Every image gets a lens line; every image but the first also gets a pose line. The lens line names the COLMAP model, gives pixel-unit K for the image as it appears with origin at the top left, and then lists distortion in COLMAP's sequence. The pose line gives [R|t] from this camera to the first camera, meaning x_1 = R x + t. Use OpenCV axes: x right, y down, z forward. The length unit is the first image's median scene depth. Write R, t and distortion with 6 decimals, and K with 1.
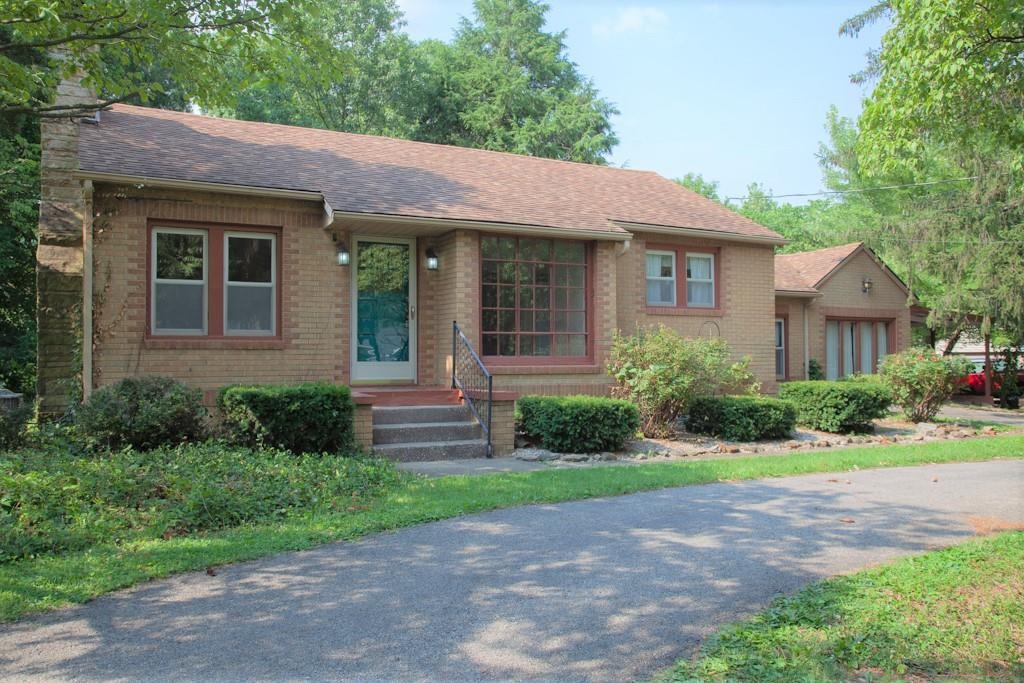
lens RADIAL K [[825.9, 0, 512.0], [0, 825.9, 341.5], [0, 0, 1]] dist [-0.062537, 0.006930]
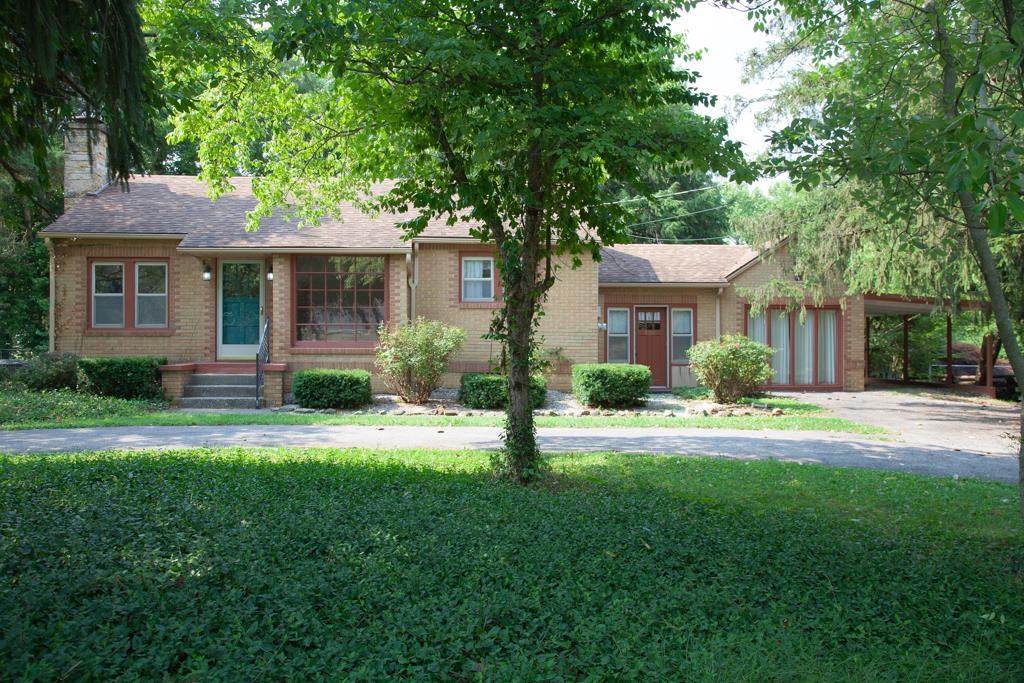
lens RADIAL K [[825.9, 0, 512.0], [0, 825.9, 339.9], [0, 0, 1]] dist [-0.062537, 0.006930]
pose [[0.922861, -0.000337, -0.385133, 0.890485], [0.004434, 0.999943, 0.009750, 0.004222], [0.385108, -0.010705, 0.922810, -0.173137]]
